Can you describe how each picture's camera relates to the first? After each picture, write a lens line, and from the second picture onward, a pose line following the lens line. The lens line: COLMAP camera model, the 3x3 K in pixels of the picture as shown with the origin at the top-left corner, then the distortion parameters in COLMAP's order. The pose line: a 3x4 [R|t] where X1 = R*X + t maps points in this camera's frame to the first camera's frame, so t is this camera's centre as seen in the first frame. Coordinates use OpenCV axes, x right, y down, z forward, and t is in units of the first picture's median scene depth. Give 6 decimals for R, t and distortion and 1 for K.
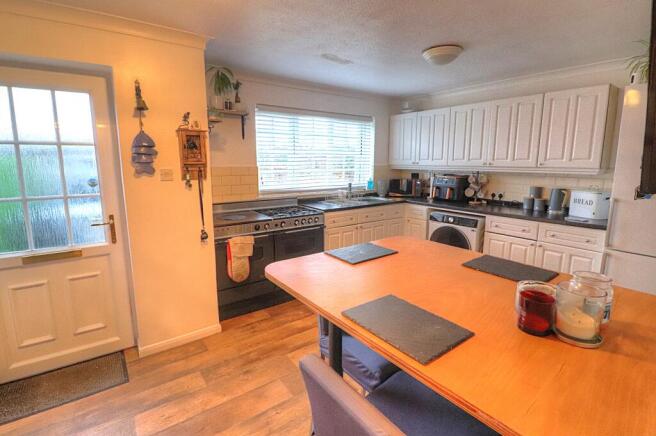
lens RADIAL K [[368.4, 0, 328.1], [0, 368.4, 208.8], [0, 0, 1]] dist [0.000662, -0.000319]
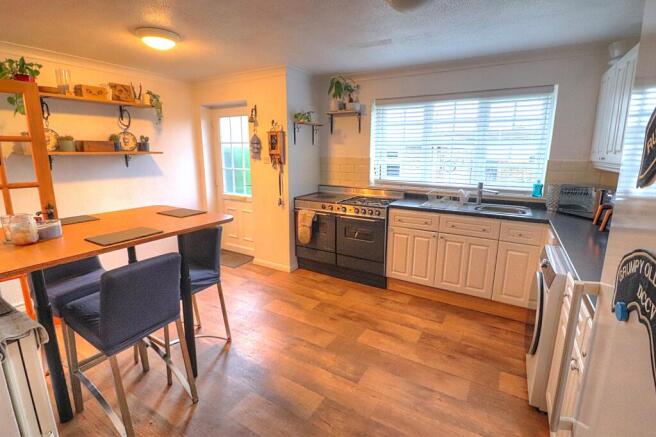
lens RADIAL K [[308.4, 0, 328.0], [0, 308.4, 218.5], [0, 0, 1]] dist [-0.013993, -0.000410]
pose [[0.312640, 0.201049, -0.928351, 0.696994], [-0.128635, 0.977302, 0.168330, -0.078837], [0.941121, 0.066792, 0.331405, 0.609697]]
